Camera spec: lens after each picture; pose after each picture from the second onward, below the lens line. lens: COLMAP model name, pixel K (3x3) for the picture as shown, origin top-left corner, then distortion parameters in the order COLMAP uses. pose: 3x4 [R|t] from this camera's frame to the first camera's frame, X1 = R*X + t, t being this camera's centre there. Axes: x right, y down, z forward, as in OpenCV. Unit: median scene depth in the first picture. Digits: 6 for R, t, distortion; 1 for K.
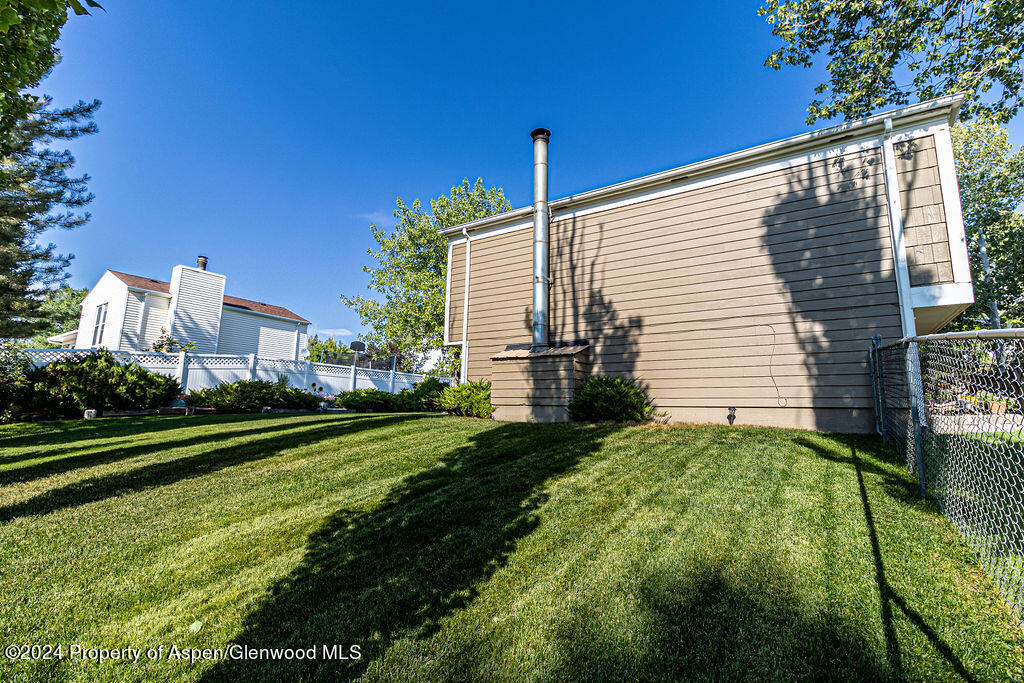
lens RADIAL K [[472.9, 0, 517.0], [0, 472.9, 341.3], [0, 0, 1]] dist [0.006350, 0.002335]
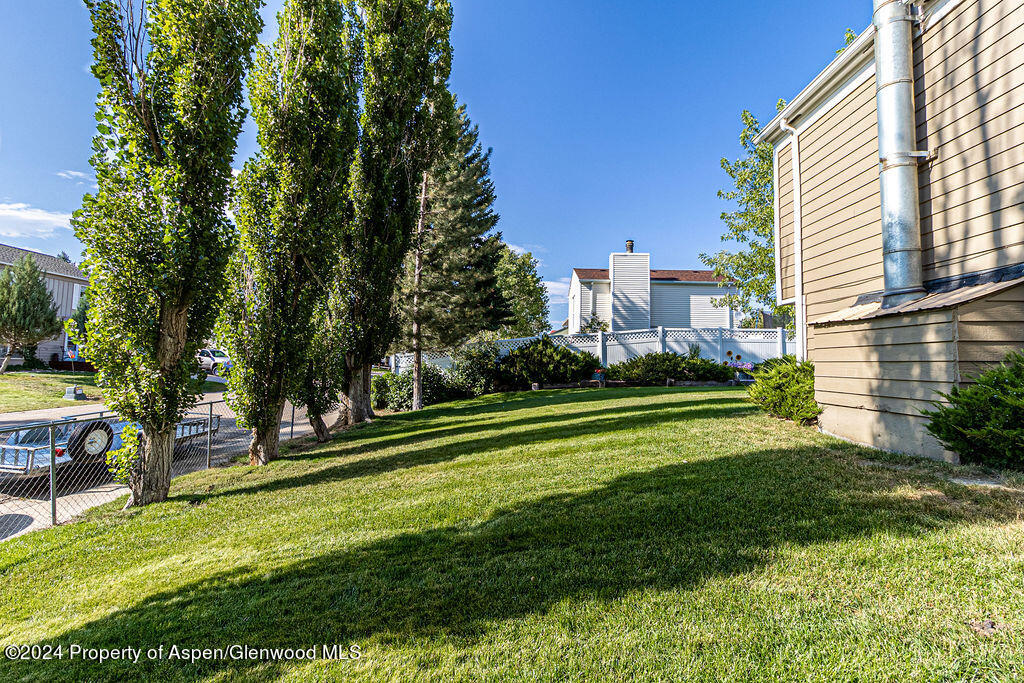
lens RADIAL K [[472.9, 0, 512.1], [0, 472.9, 334.3], [0, 0, 1]] dist [0.006350, 0.002335]
pose [[0.543087, -0.069795, -0.836771, 0.233025], [0.131455, 0.991319, 0.002631, -0.001744], [0.829323, -0.111427, 0.547547, 0.355673]]
